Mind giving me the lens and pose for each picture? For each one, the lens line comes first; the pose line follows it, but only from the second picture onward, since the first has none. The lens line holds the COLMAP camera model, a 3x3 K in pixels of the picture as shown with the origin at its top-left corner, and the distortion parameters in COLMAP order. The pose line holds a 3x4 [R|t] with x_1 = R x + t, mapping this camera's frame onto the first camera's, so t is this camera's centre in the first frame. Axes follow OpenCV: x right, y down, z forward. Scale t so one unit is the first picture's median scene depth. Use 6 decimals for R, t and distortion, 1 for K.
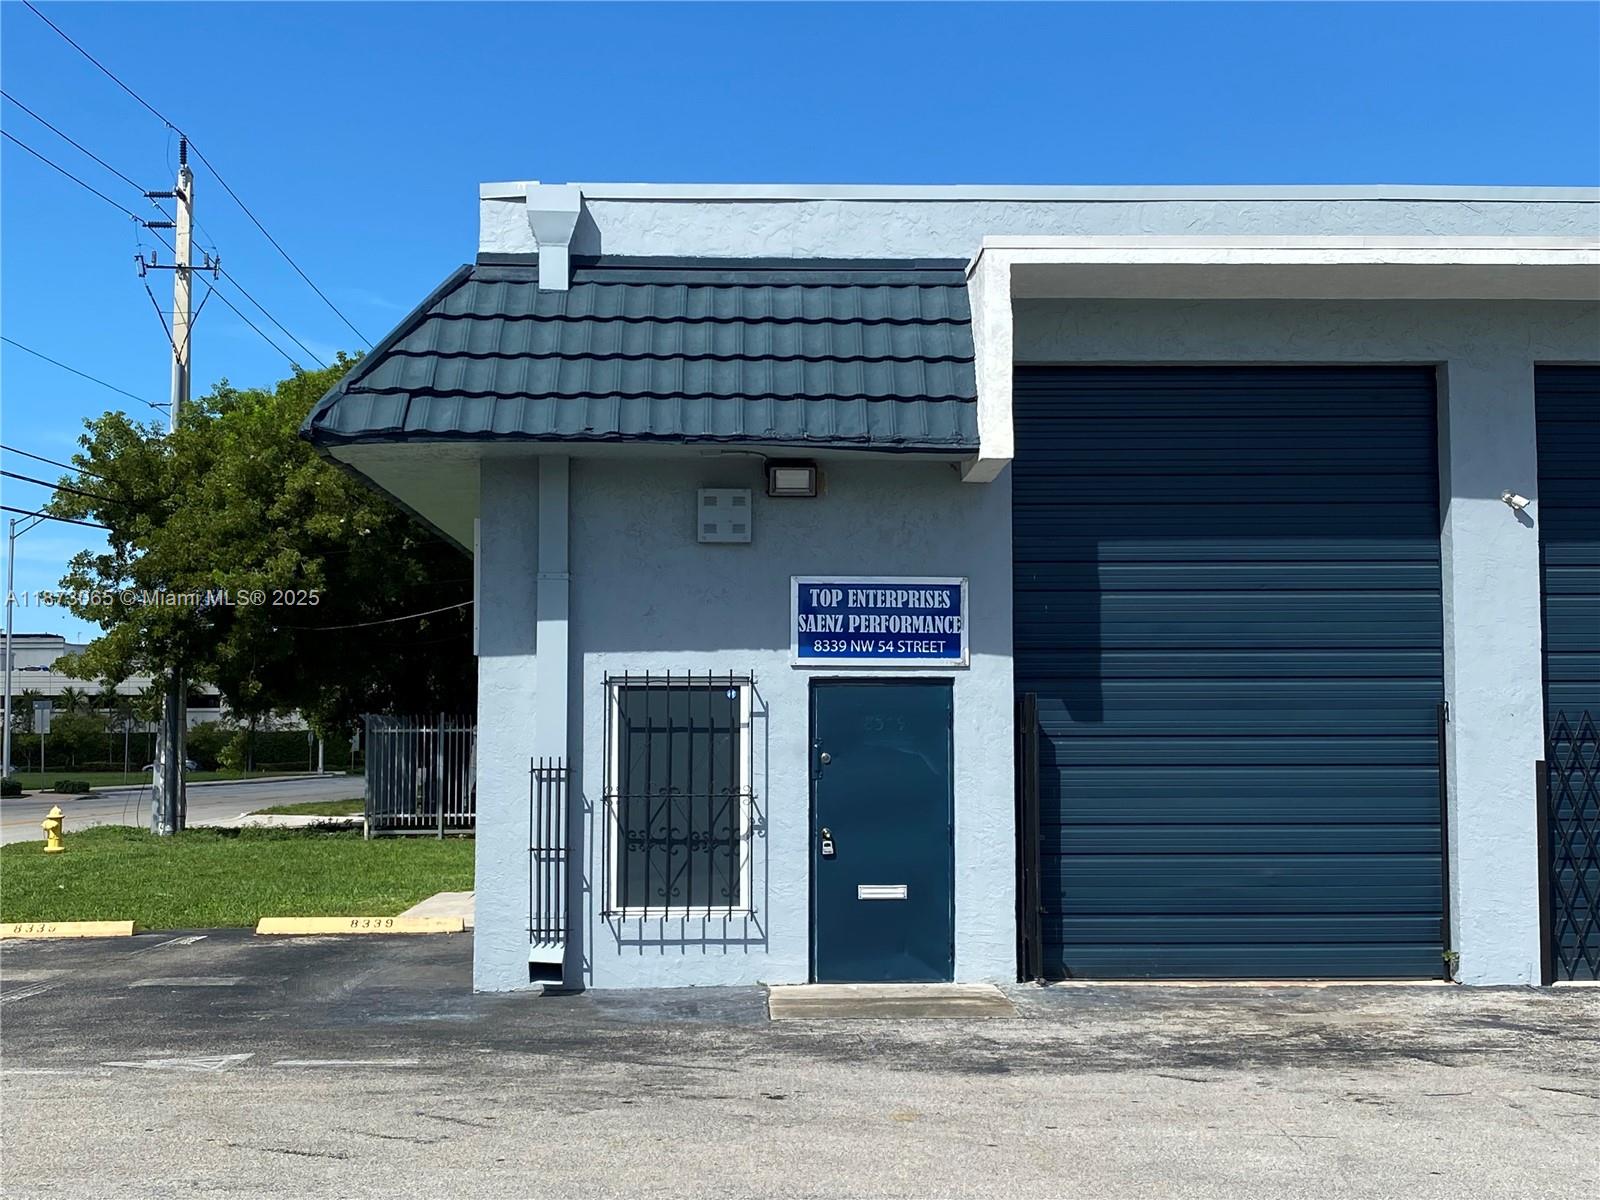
lens RADIAL K [[2108.4, 0, 800.0], [0, 2108.4, 600.0], [0, 0, 1]] dist [0.108262, -0.030933]
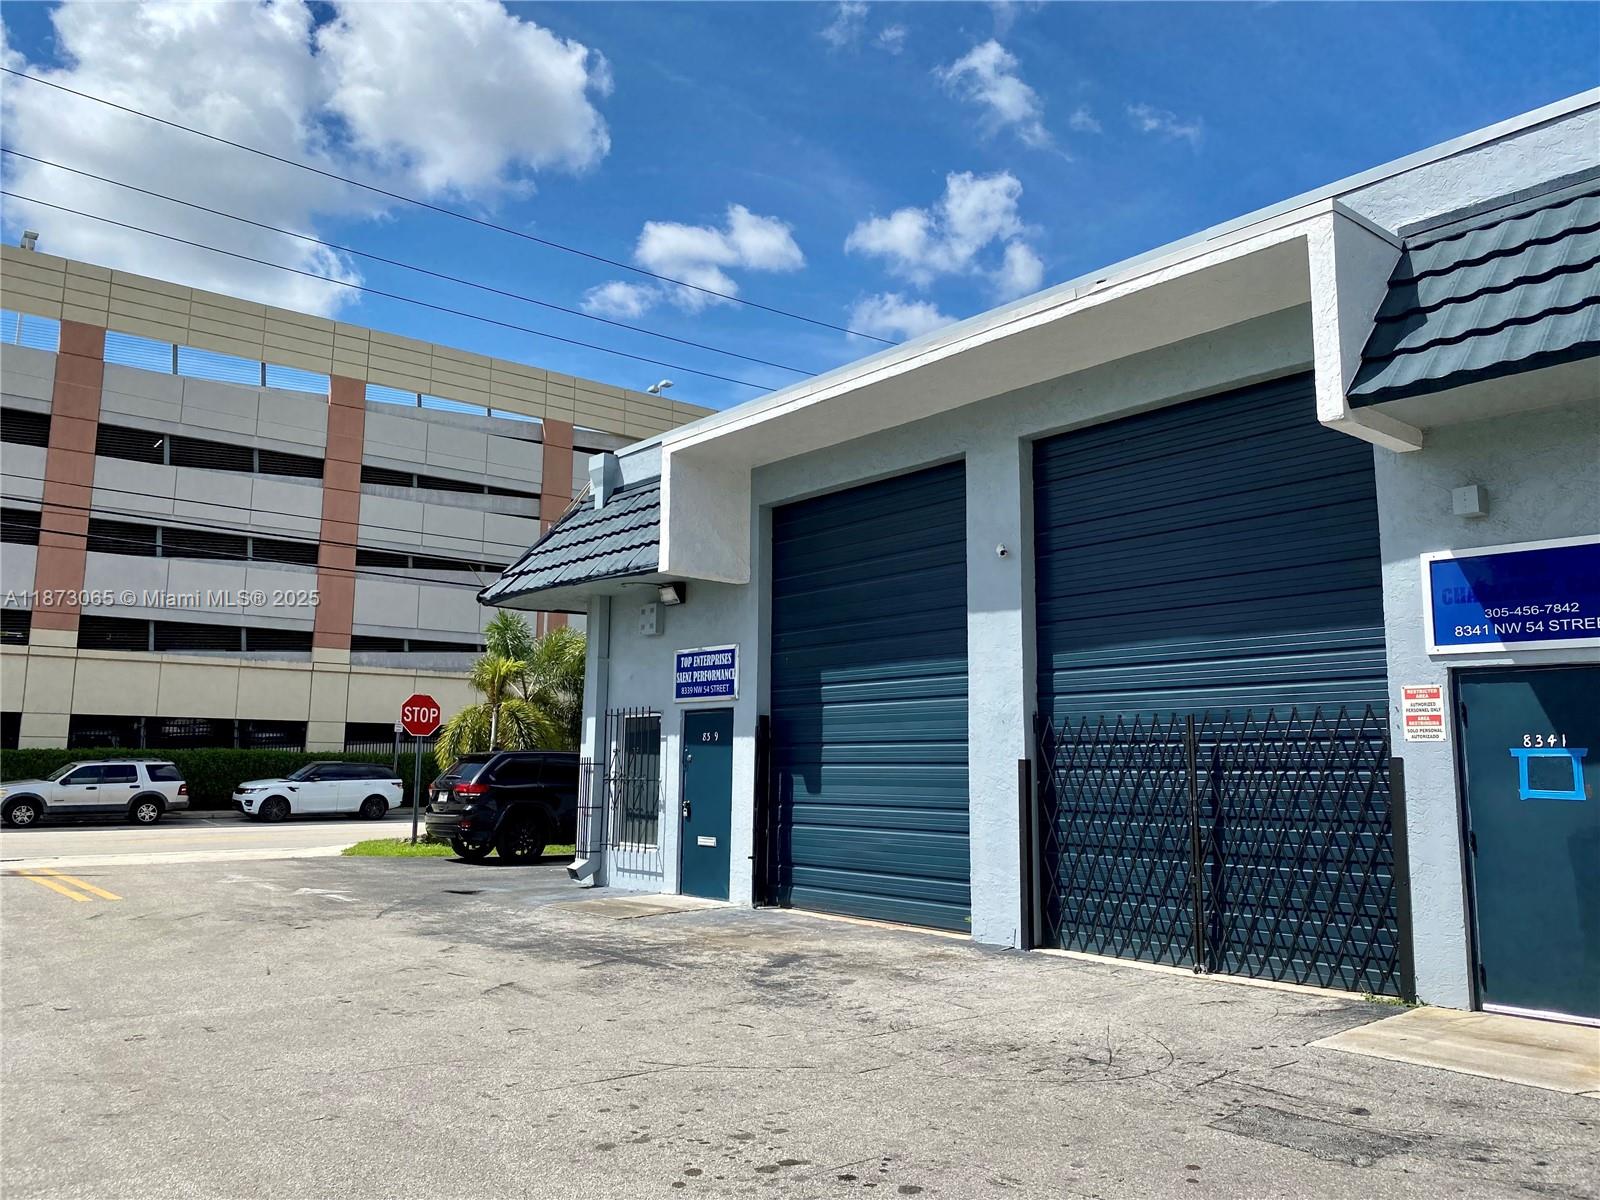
lens RADIAL K [[1211.3, 0, 781.0], [0, 1211.3, 592.1], [0, 0, 1]] dist [0.082072, -0.113629]
pose [[0.599802, -0.107087, -0.792950, 0.832740], [0.045006, 0.993950, -0.100189, 0.043928], [0.798882, 0.024406, 0.600993, 0.477296]]
